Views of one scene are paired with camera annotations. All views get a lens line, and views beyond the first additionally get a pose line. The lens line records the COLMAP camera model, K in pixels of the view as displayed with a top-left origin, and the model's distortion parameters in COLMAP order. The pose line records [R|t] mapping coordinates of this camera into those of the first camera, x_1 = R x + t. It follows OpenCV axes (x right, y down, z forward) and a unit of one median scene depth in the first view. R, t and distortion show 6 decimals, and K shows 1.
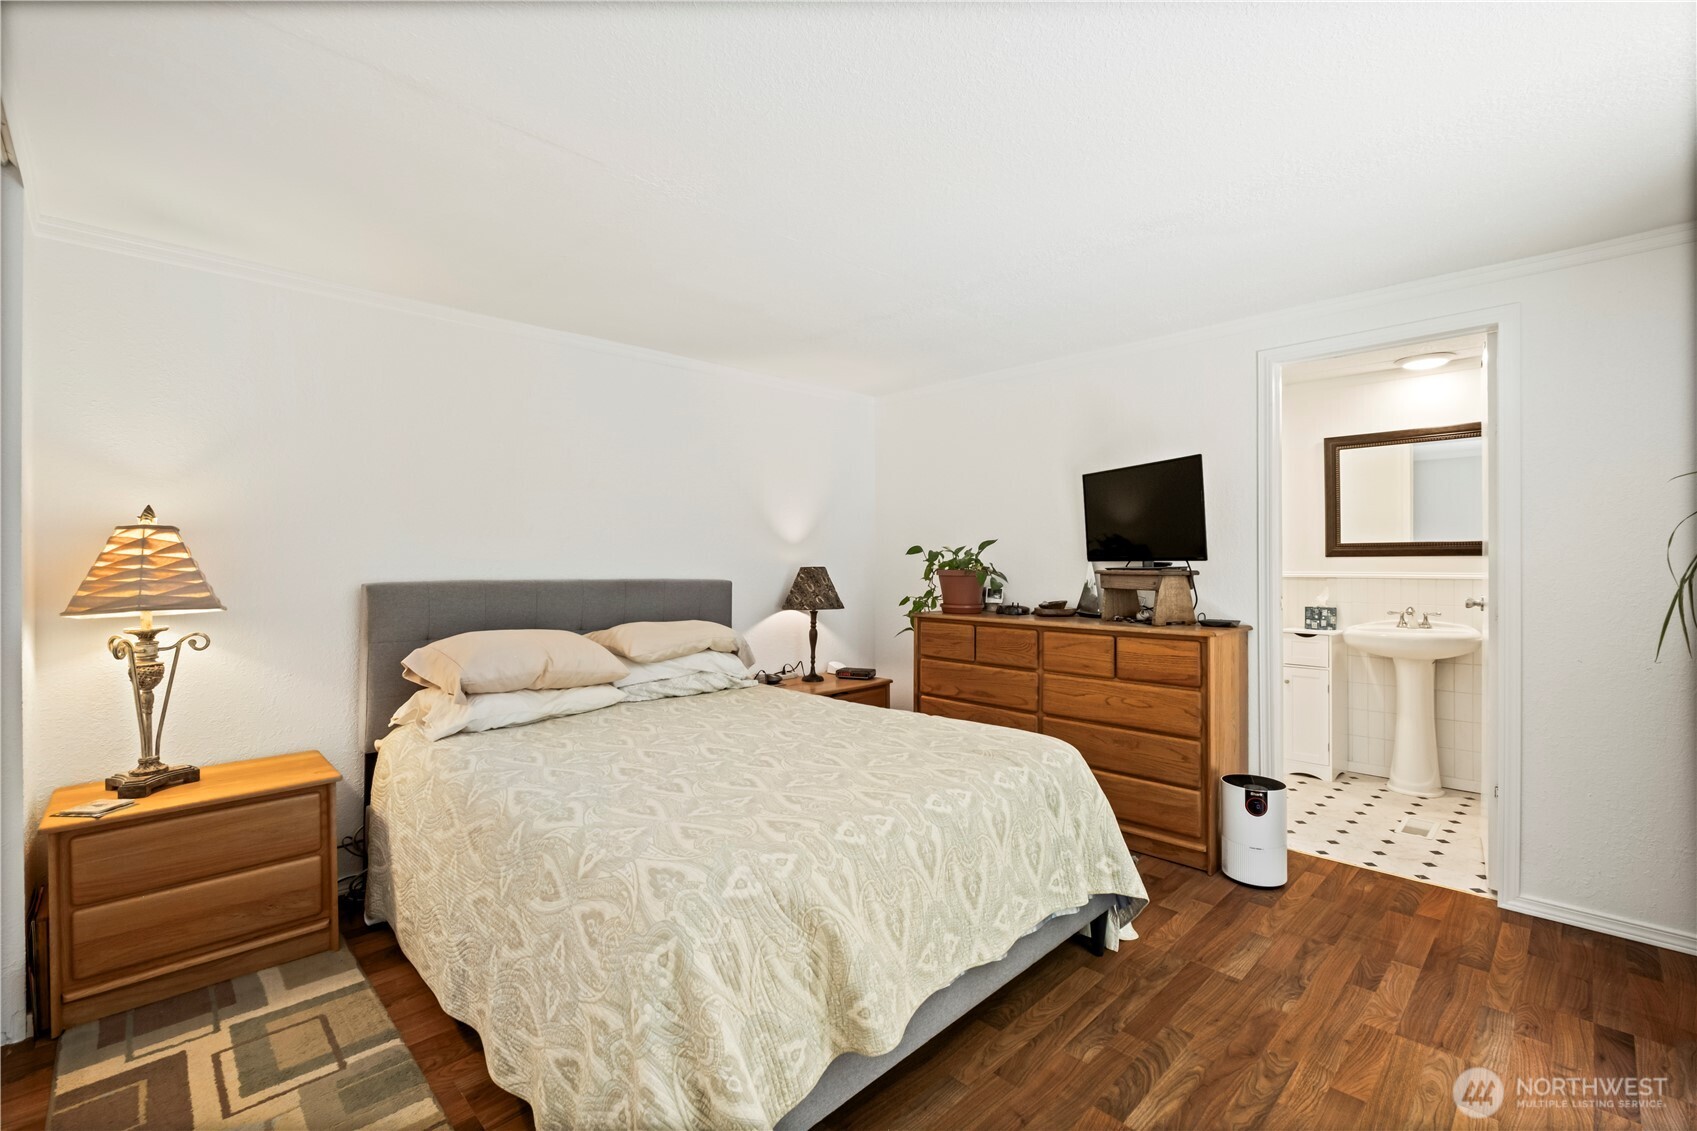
lens RADIAL K [[744.8, 0, 840.4], [0, 744.8, 556.0], [0, 0, 1]] dist [0.006235, -0.005701]
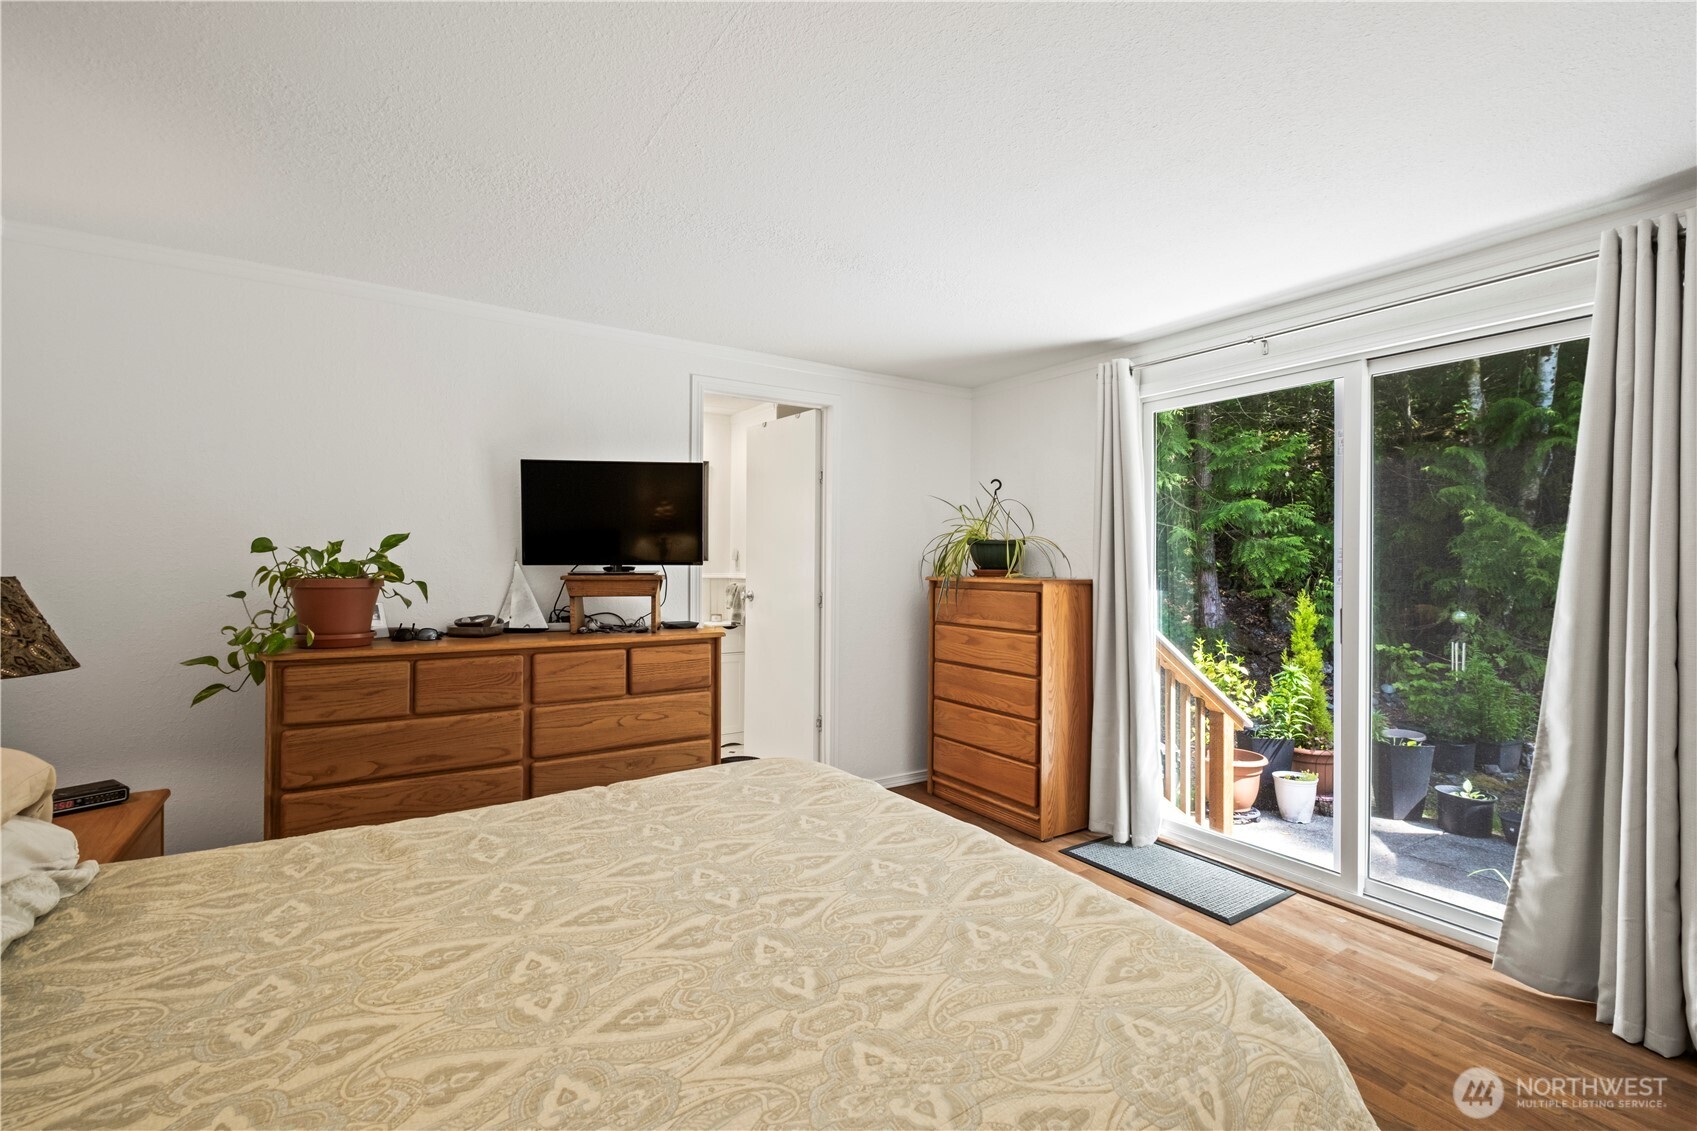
lens RADIAL K [[744.8, 0, 831.1], [0, 744.8, 562.0], [0, 0, 1]] dist [0.006235, -0.005701]
pose [[0.198706, 0.004192, 0.980050, -0.470030], [-0.012386, 0.999922, -0.001766, 0.000963], [-0.979981, -0.011788, 0.198742, 0.580558]]
